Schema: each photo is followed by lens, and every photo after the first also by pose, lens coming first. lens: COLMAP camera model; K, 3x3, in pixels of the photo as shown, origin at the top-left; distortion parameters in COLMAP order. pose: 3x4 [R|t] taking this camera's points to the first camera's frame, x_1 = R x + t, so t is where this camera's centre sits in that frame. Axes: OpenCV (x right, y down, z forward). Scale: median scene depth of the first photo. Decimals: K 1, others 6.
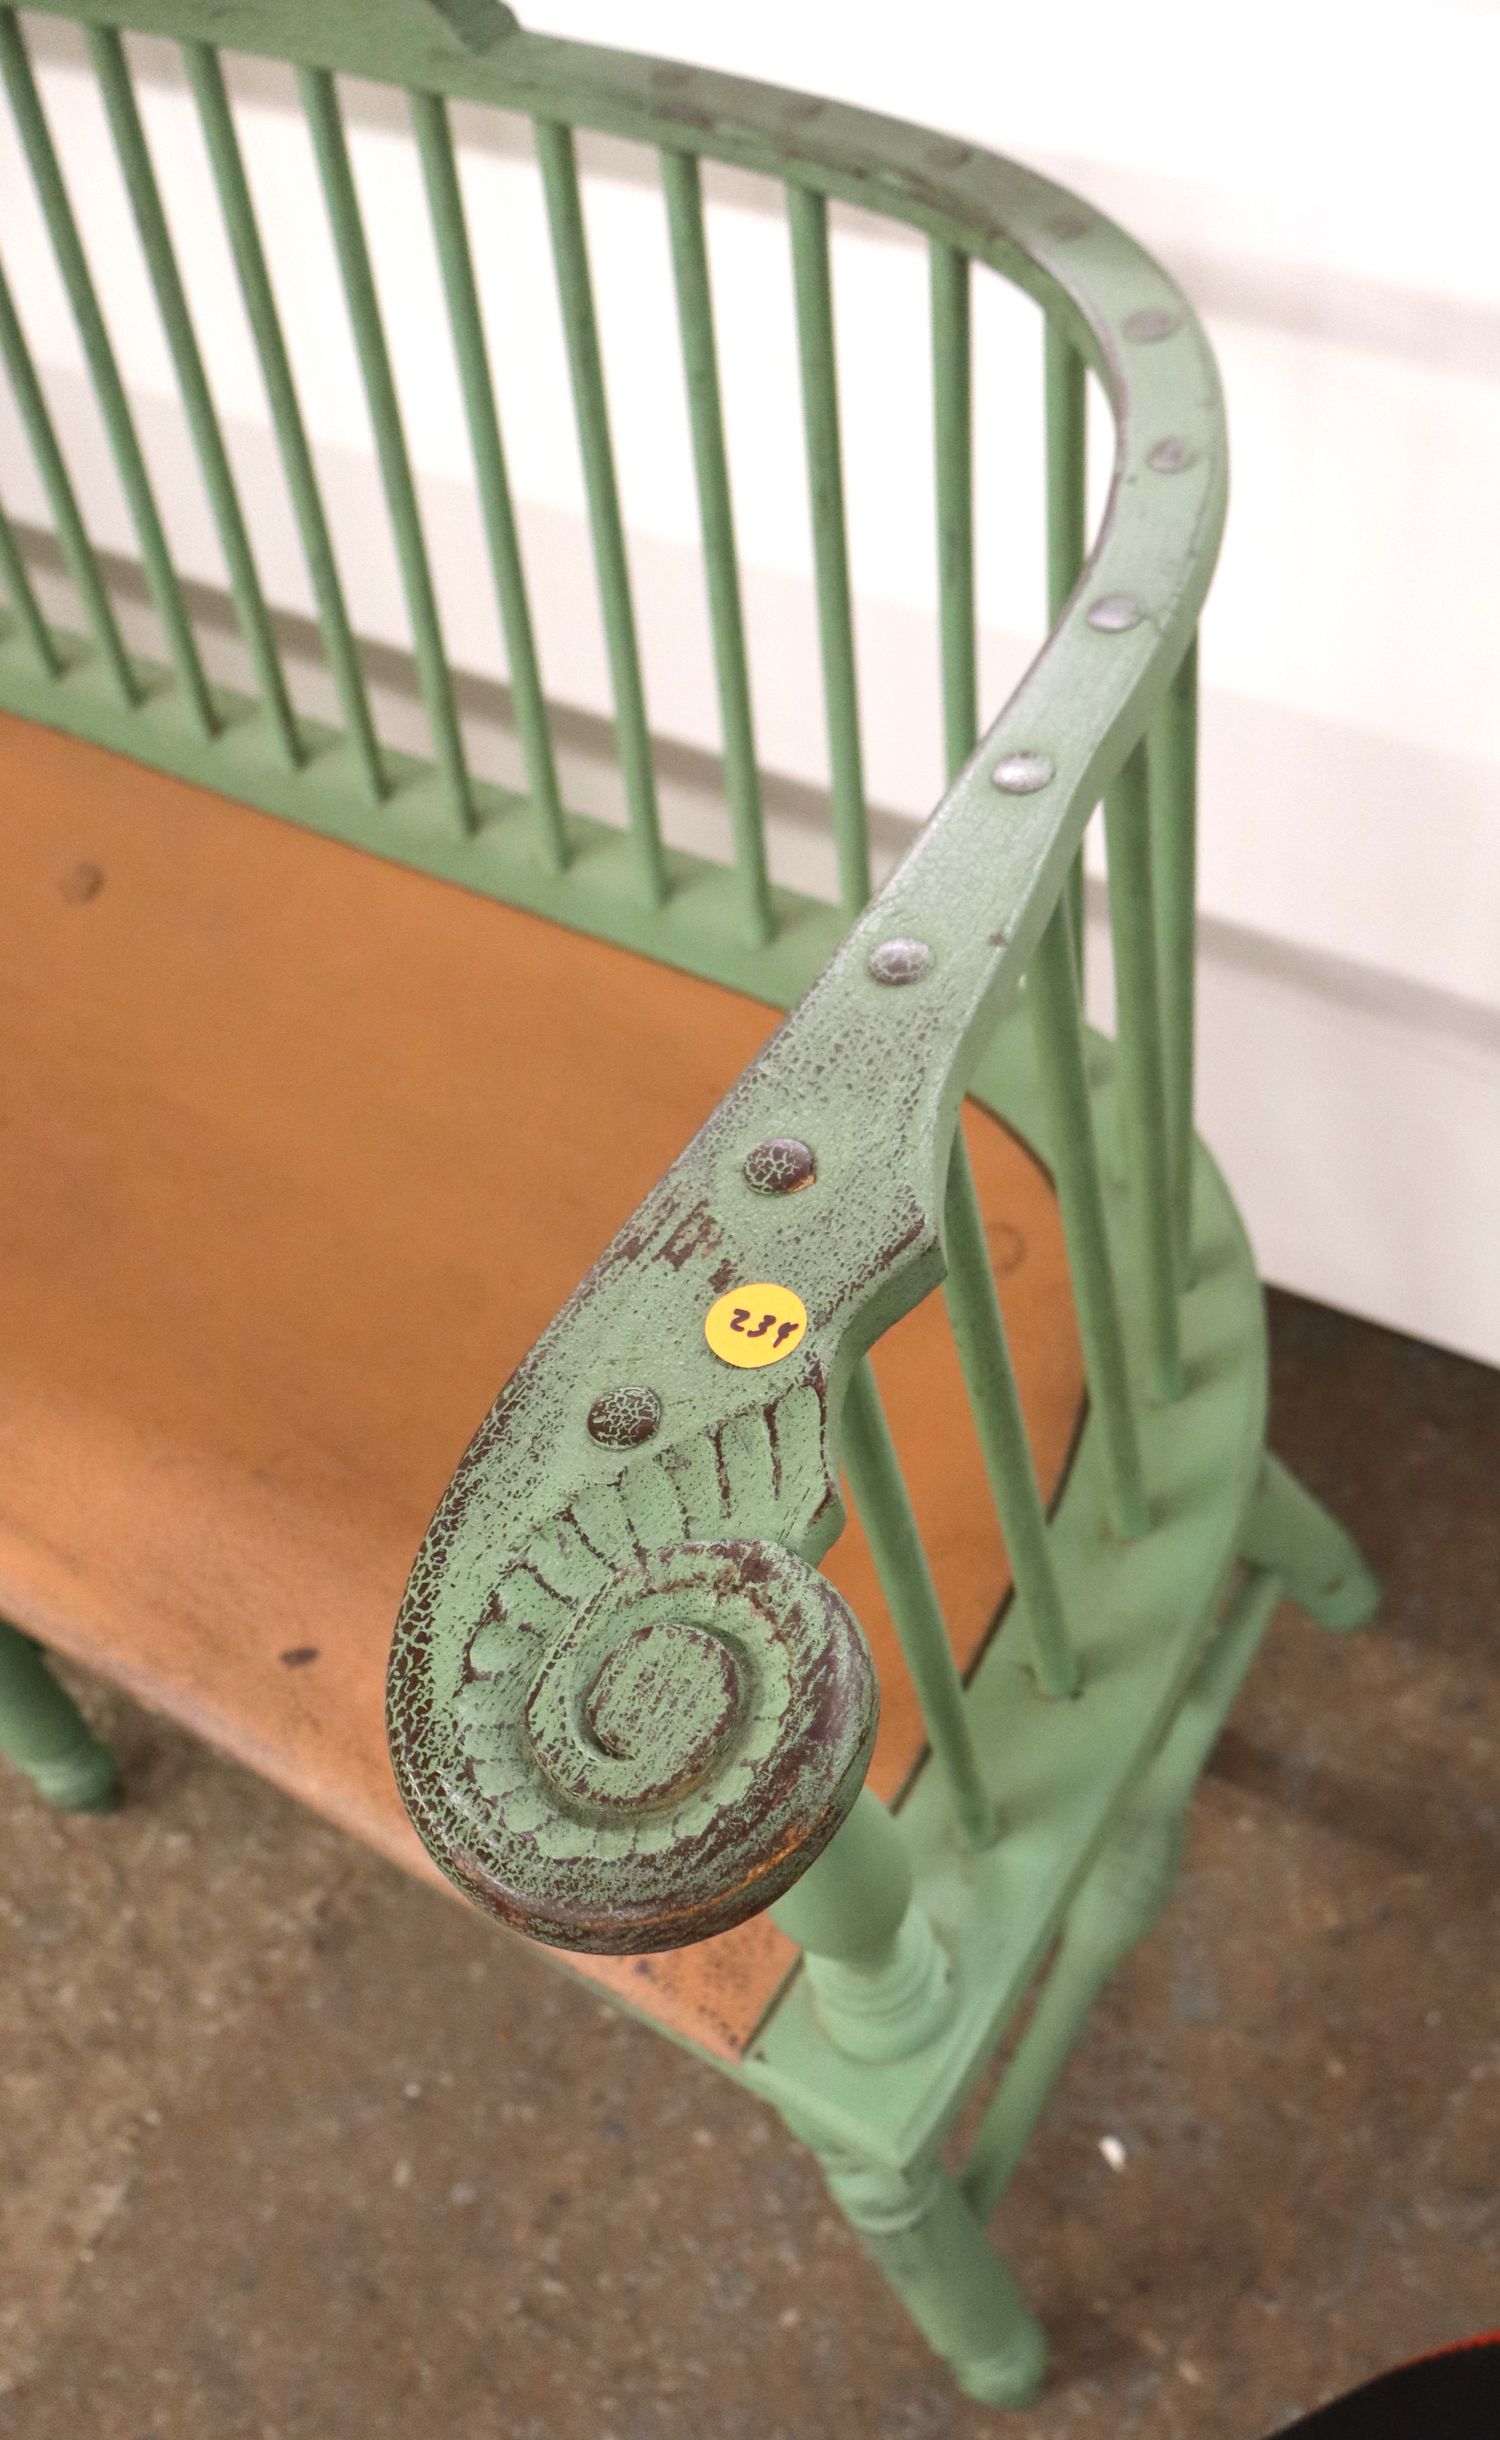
lens RADIAL K [[2044.9, 0, 746.3], [0, 2044.9, 1219.3], [0, 0, 1]] dist [-0.011402, 0.002138]
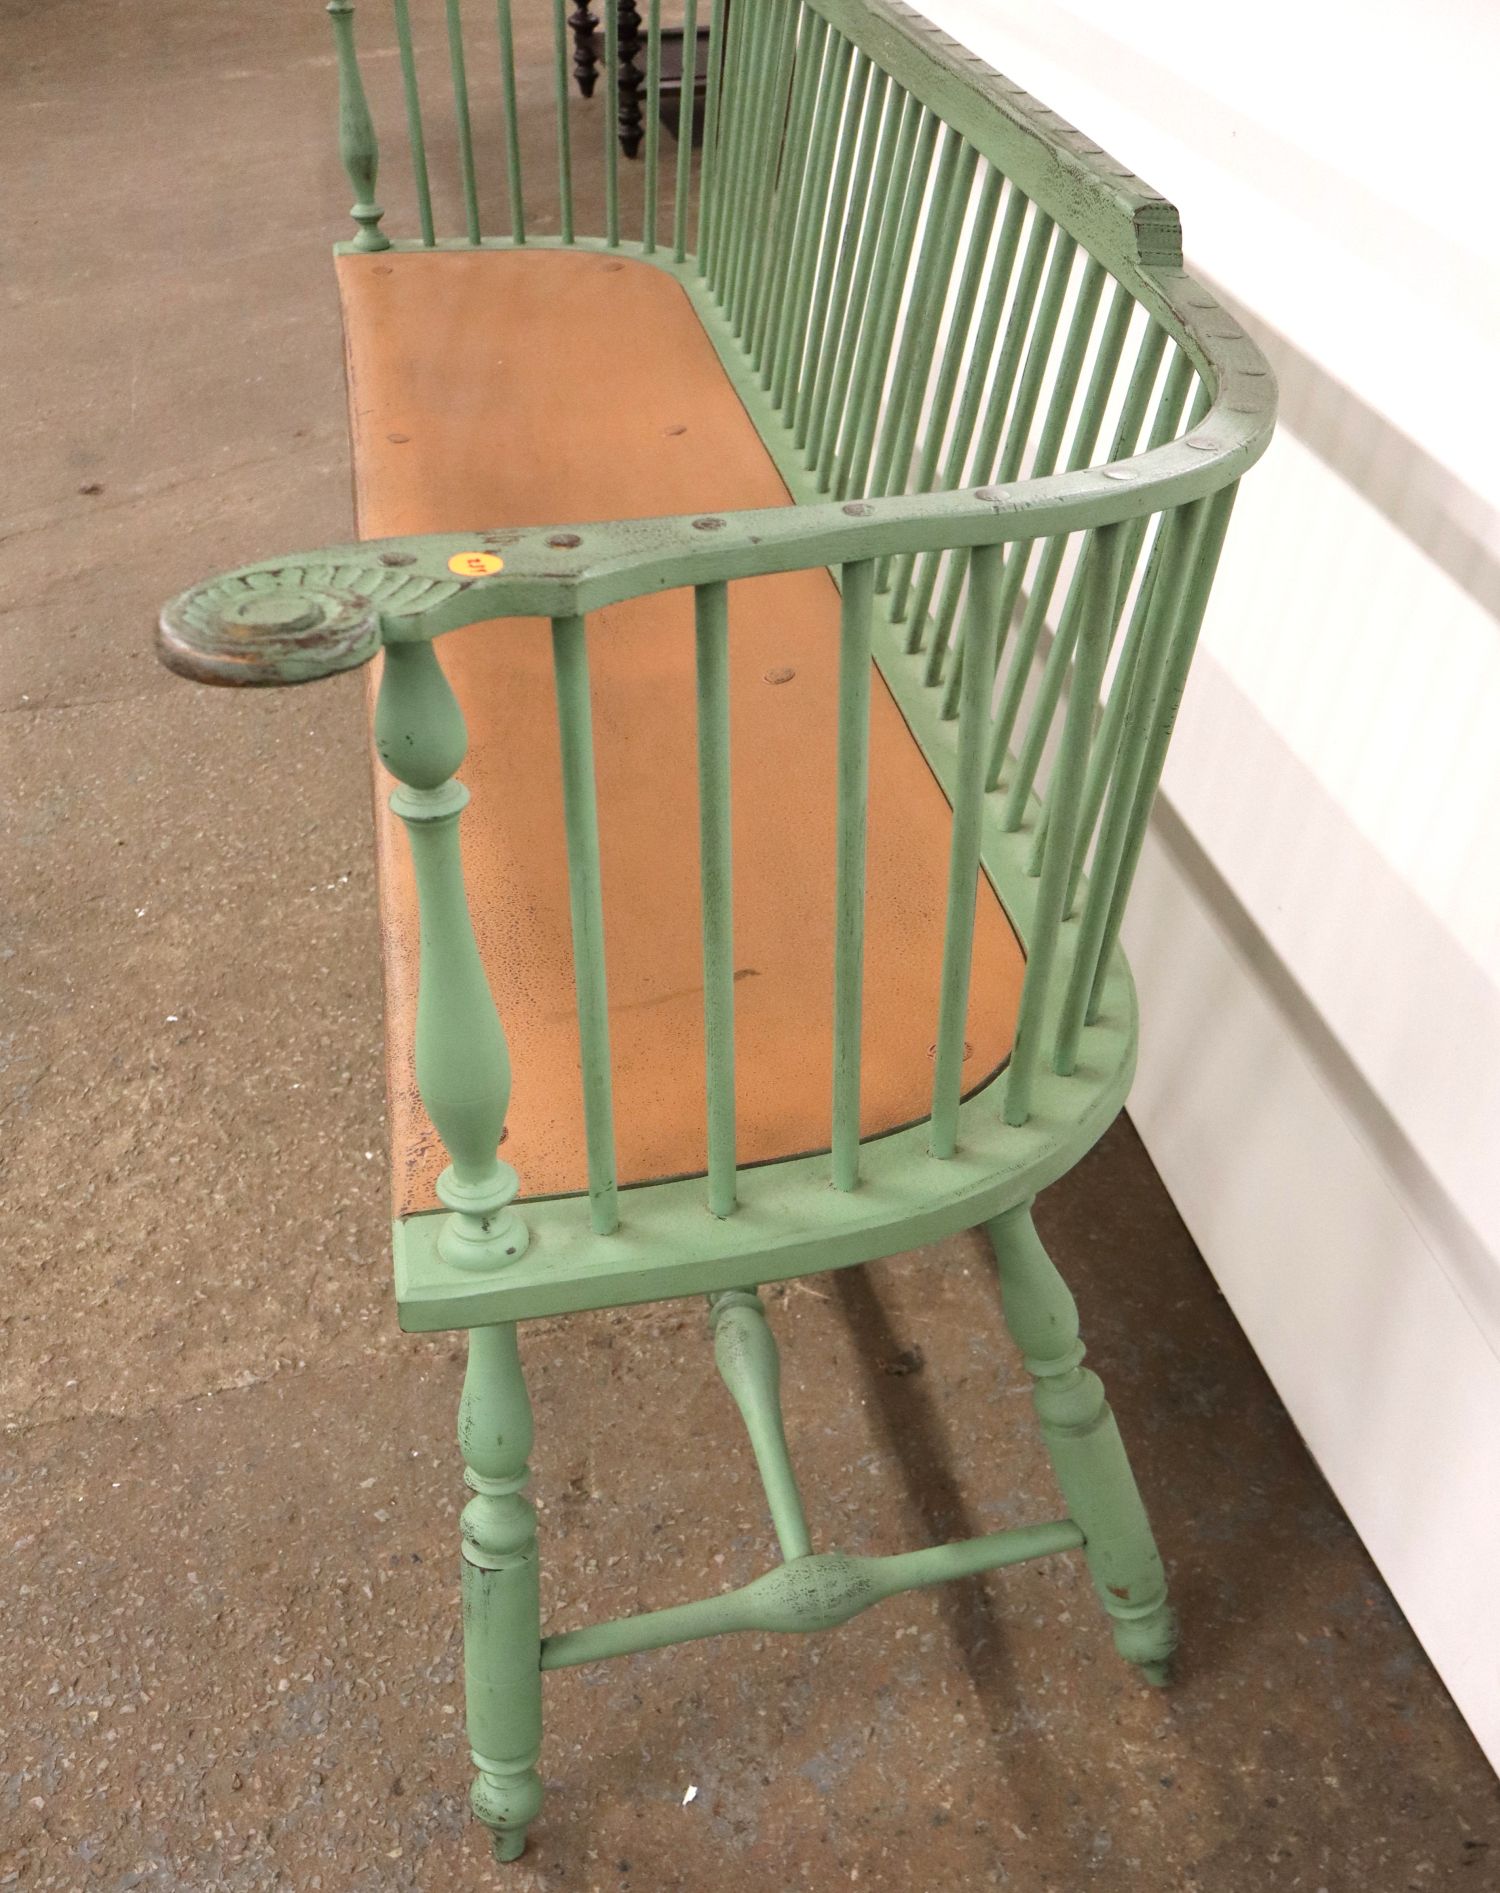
lens RADIAL K [[1624.3, 0, 750.8], [0, 1624.3, 948.3], [0, 0, 1]] dist [-0.022017, -0.001311]
pose [[0.707384, 0.569046, -0.419278, 0.301051], [-0.642329, 0.765088, -0.045322, 0.067196], [0.294995, 0.301375, 0.906726, -0.059567]]
